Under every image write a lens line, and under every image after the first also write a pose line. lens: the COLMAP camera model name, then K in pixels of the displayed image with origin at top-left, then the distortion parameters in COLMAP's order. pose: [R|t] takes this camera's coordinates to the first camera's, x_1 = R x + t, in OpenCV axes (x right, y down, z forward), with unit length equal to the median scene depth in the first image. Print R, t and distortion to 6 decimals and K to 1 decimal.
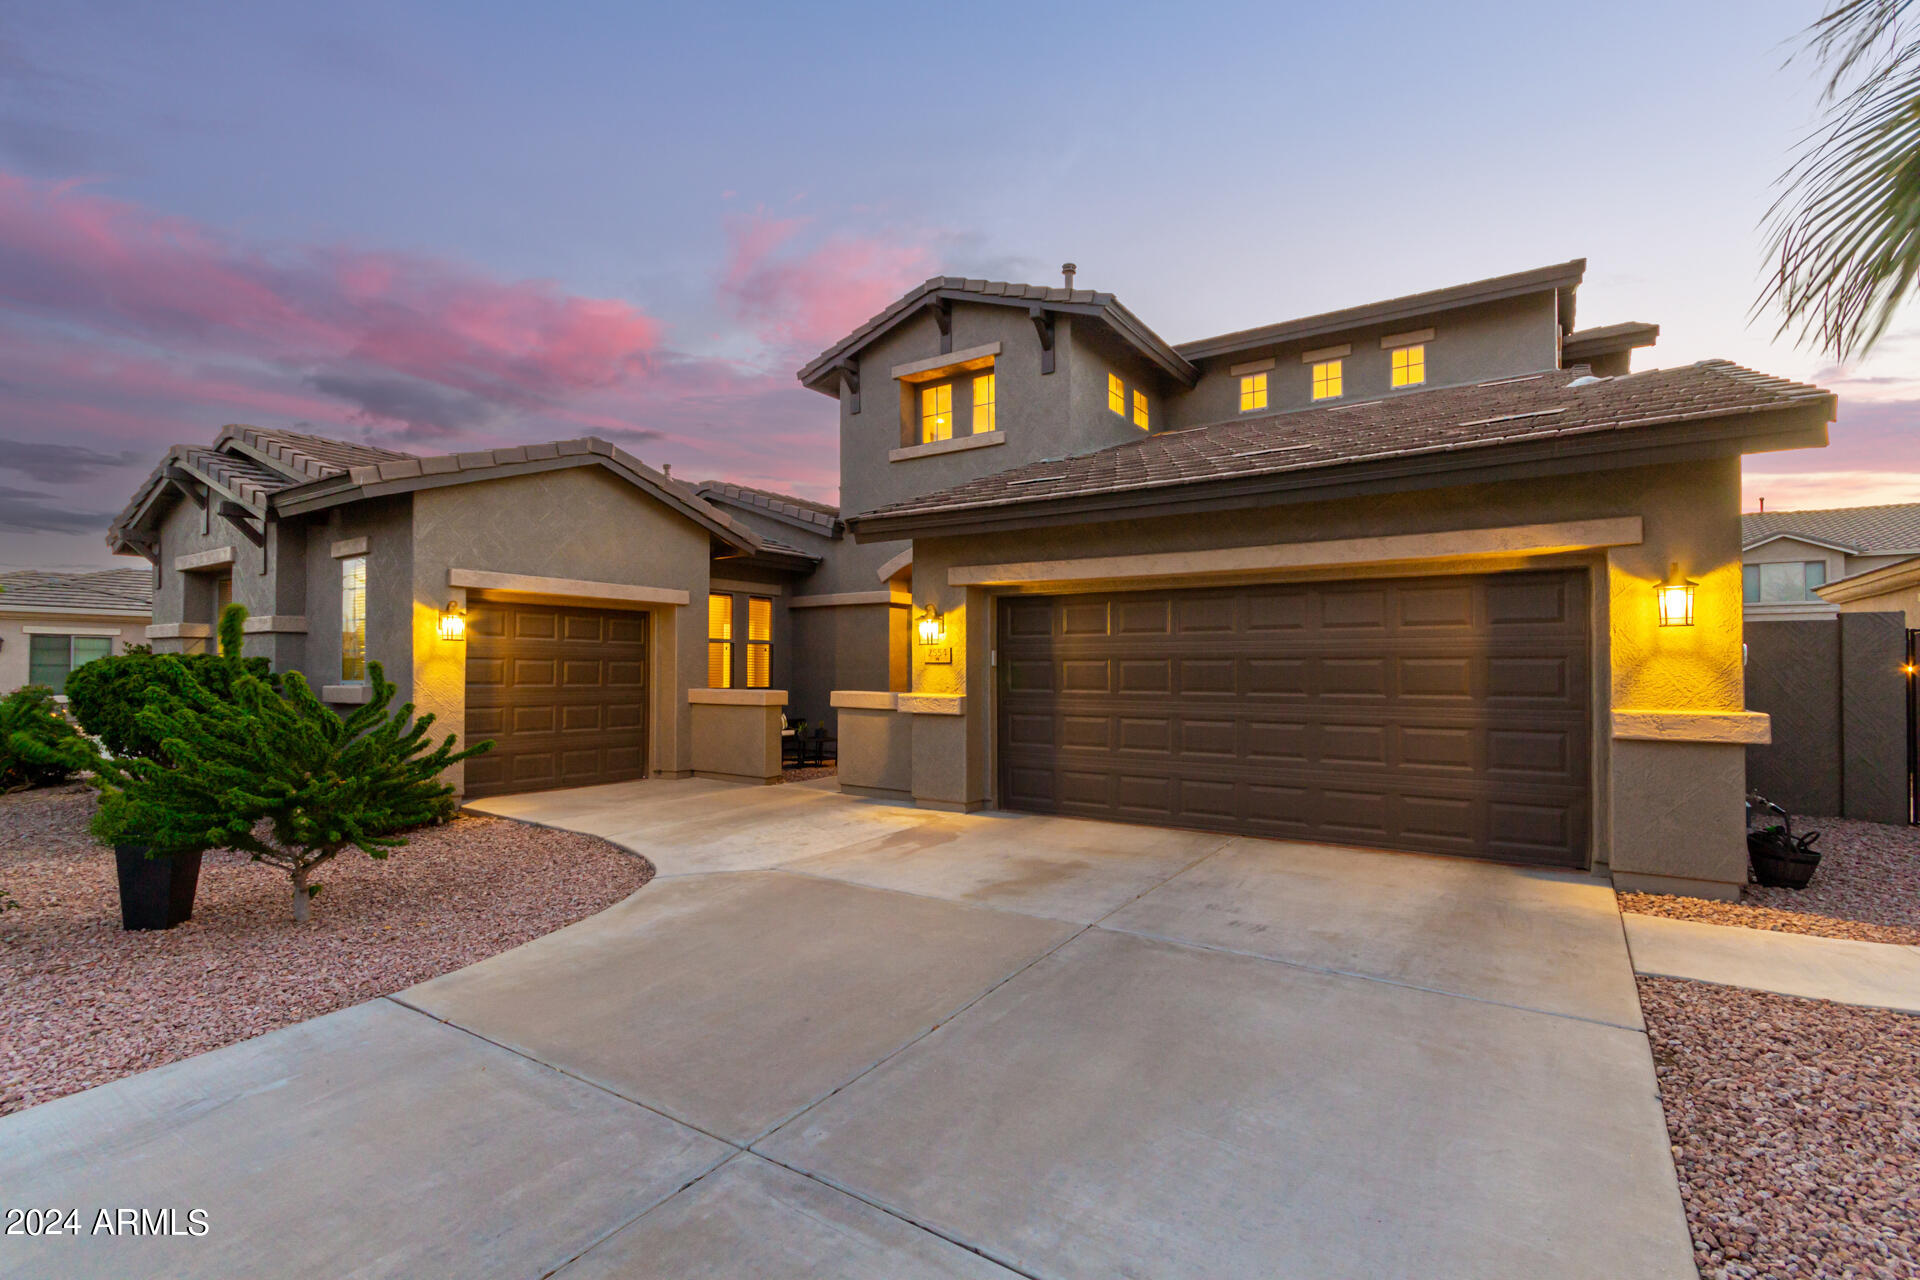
lens RADIAL K [[883.1, 0, 960.8], [0, 883.1, 649.8], [0, 0, 1]] dist [0.001522, 0.001799]
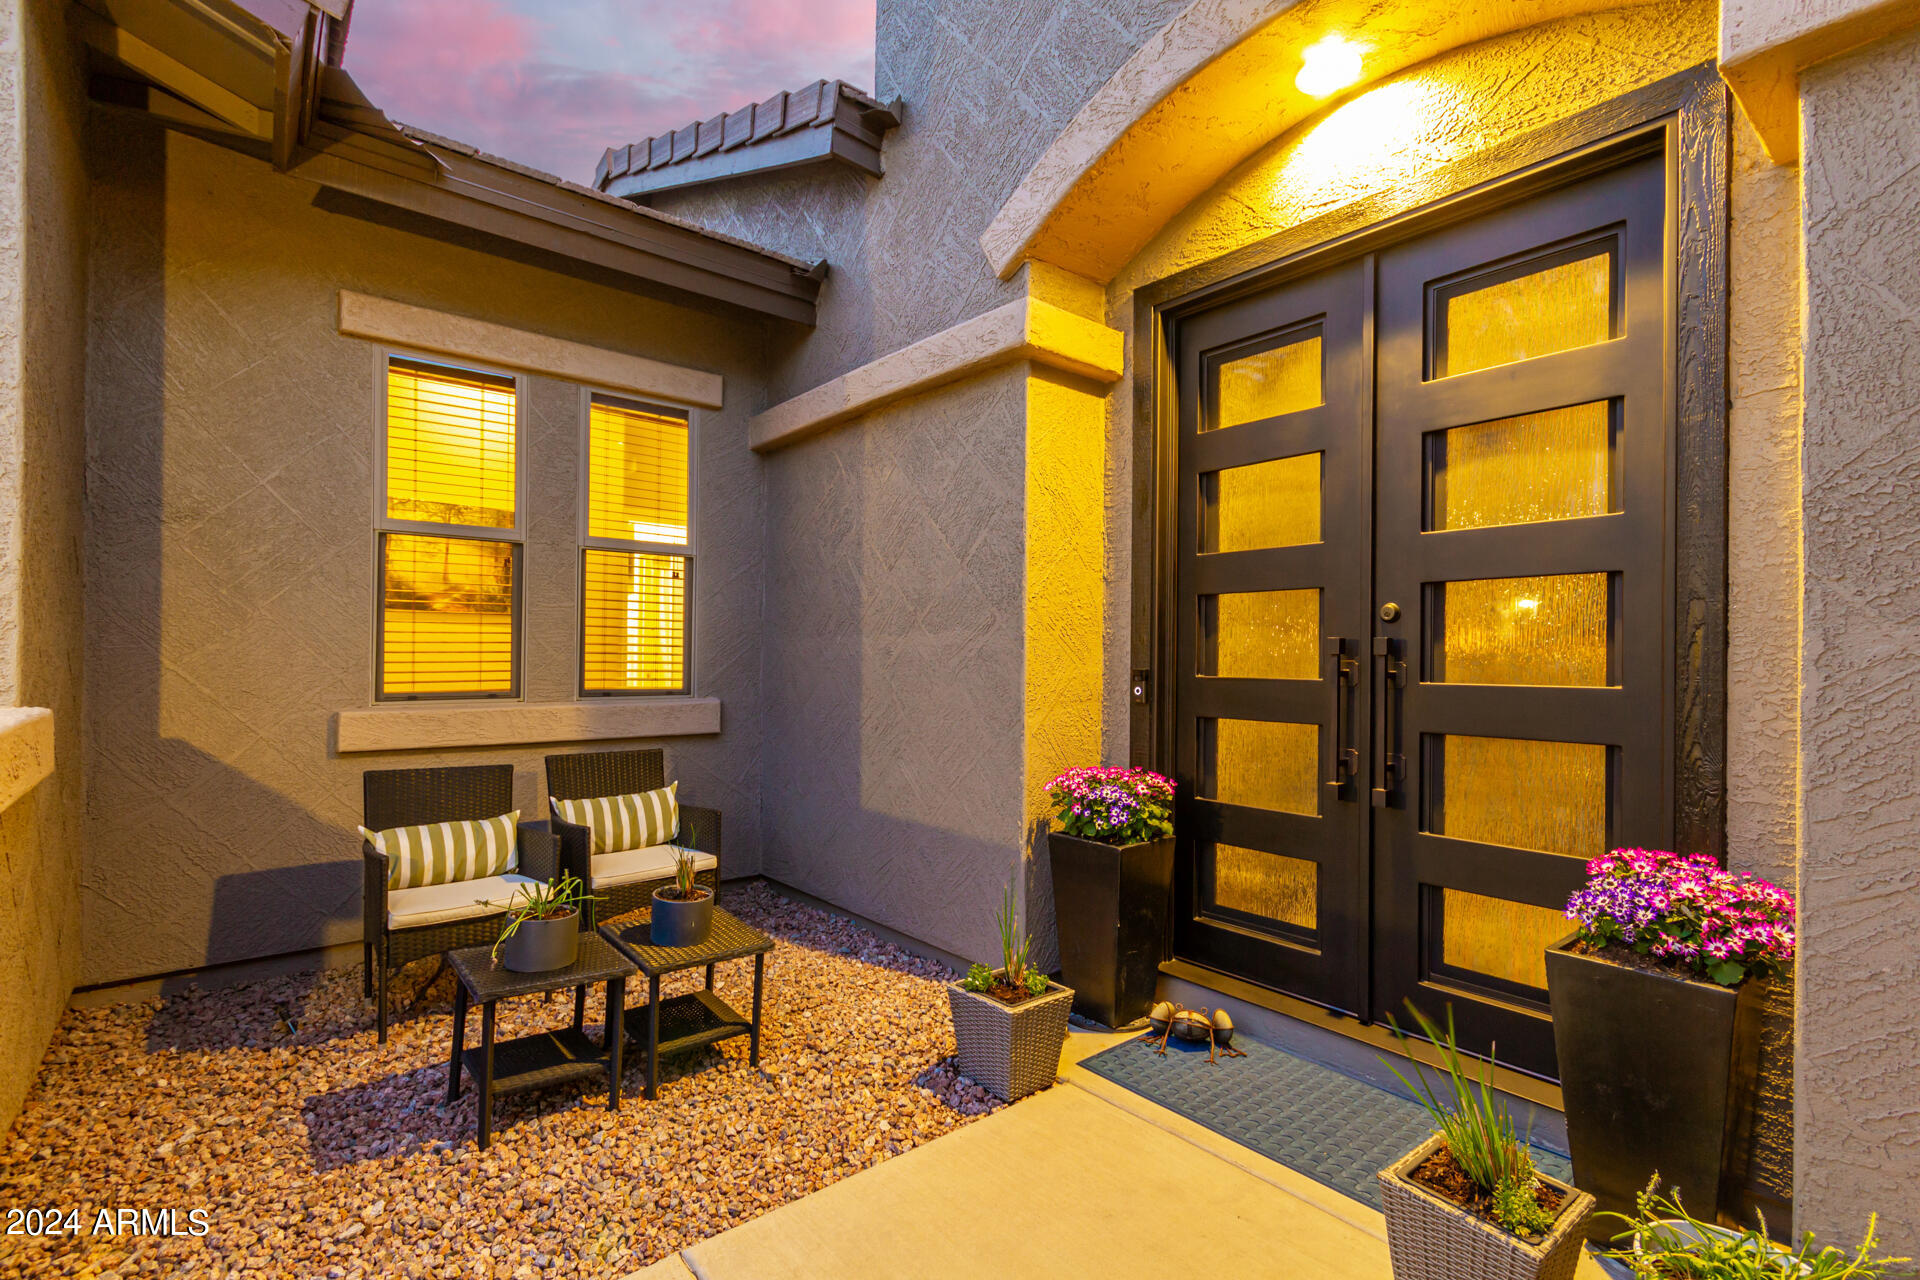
lens RADIAL K [[883.1, 0, 972.7], [0, 883.1, 652.2], [0, 0, 1]] dist [0.001522, 0.001799]
pose [[0.959213, 0.006139, -0.282618, -0.042637], [-0.001455, 0.999858, 0.016782, 0.041284], [0.282681, -0.015686, 0.959086, 1.296281]]
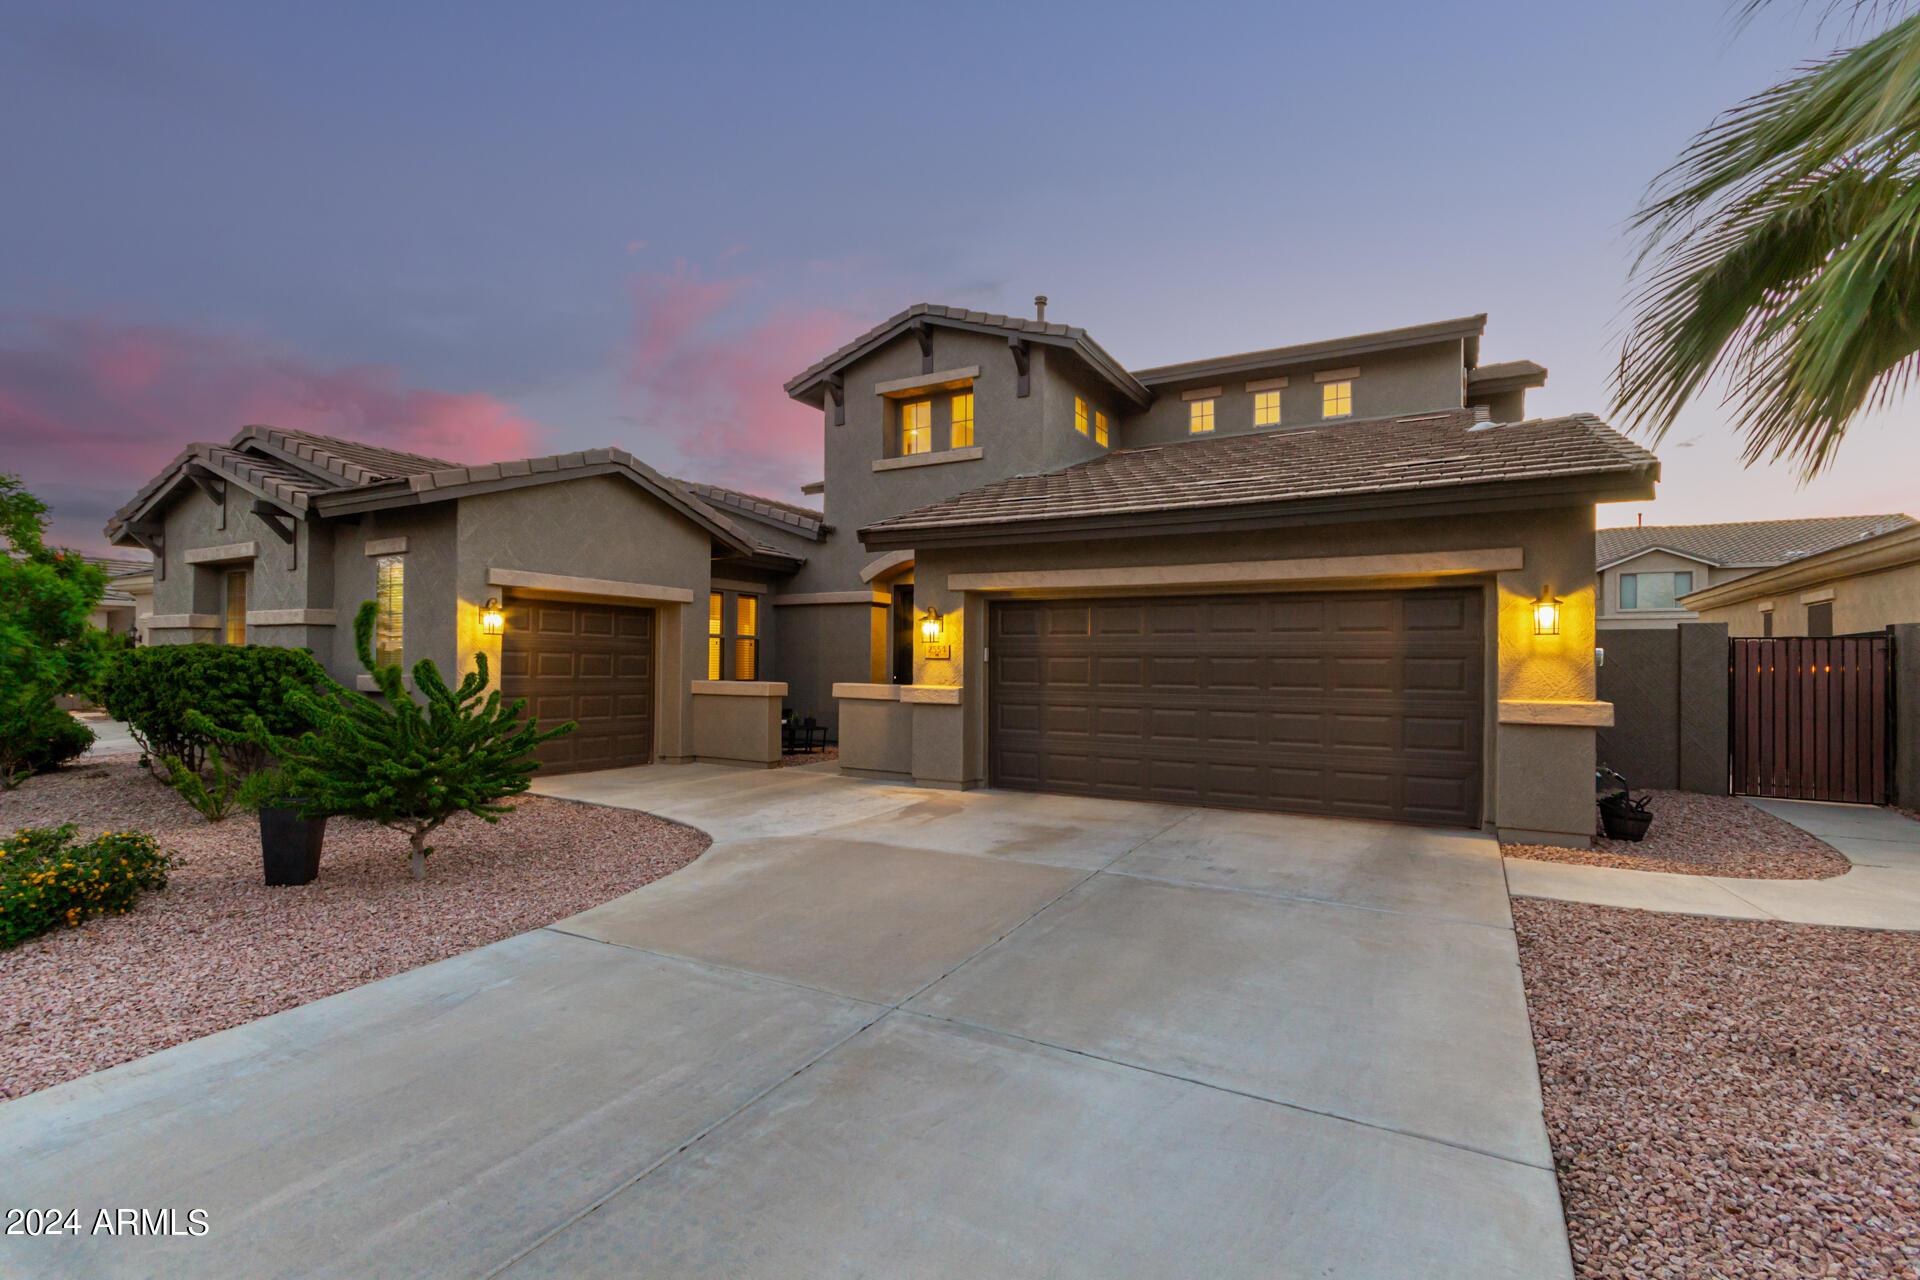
lens RADIAL K [[883.1, 0, 961.1], [0, 883.1, 651.2], [0, 0, 1]] dist [0.001522, 0.001799]
pose [[0.996881, 0.008286, 0.078488, -0.094937], [-0.008825, 0.999940, 0.006513, -0.002464], [-0.078429, -0.007186, 0.996894, -0.145429]]
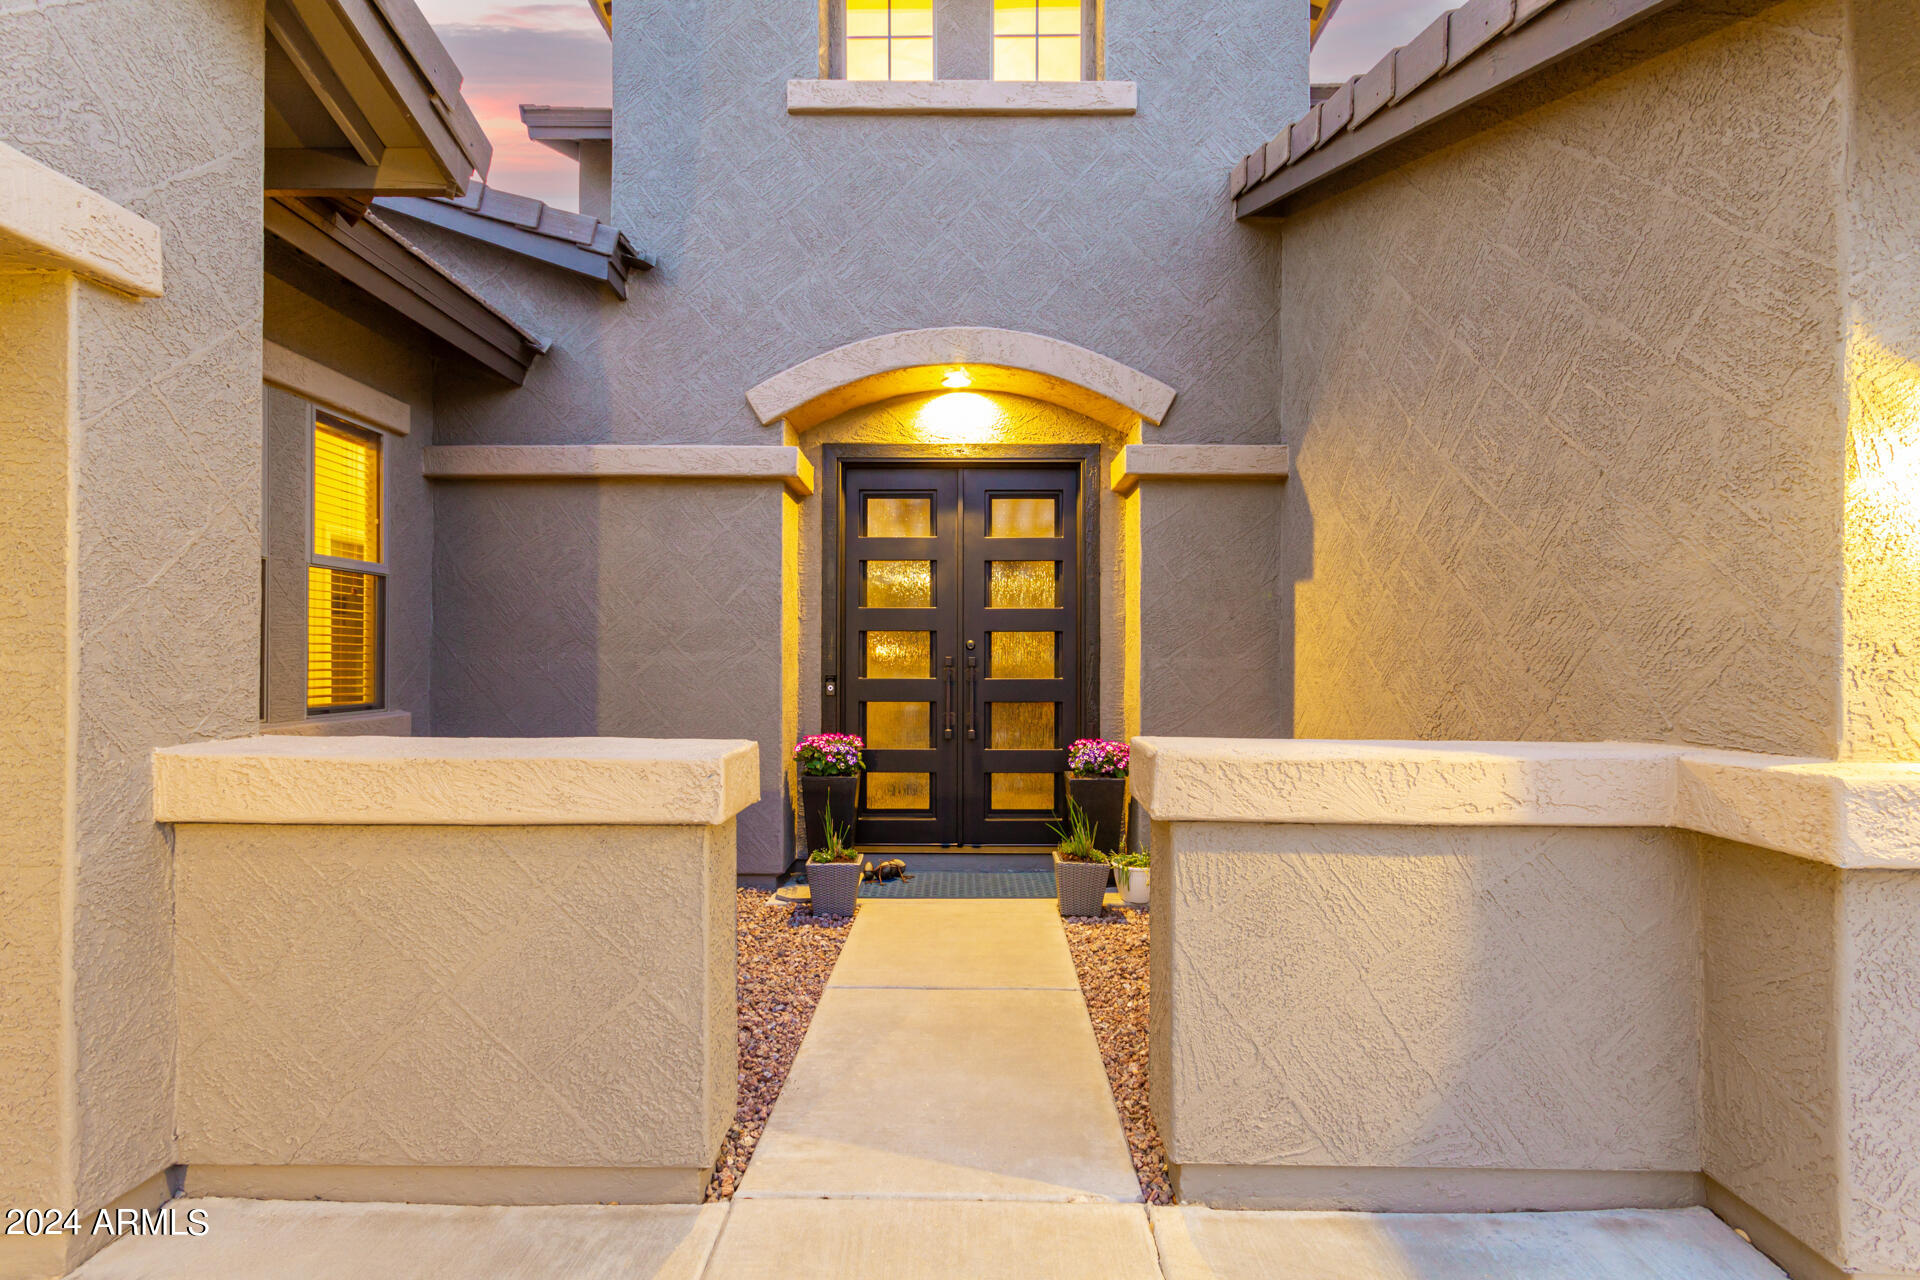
lens RADIAL K [[883.1, 0, 962.5], [0, 883.1, 650.7], [0, 0, 1]] dist [0.001522, 0.001799]
pose [[0.831480, 0.004750, 0.555534, -0.390171], [-0.014409, 0.999811, 0.013017, 0.026361], [-0.555368, -0.018828, 0.831392, 1.080256]]
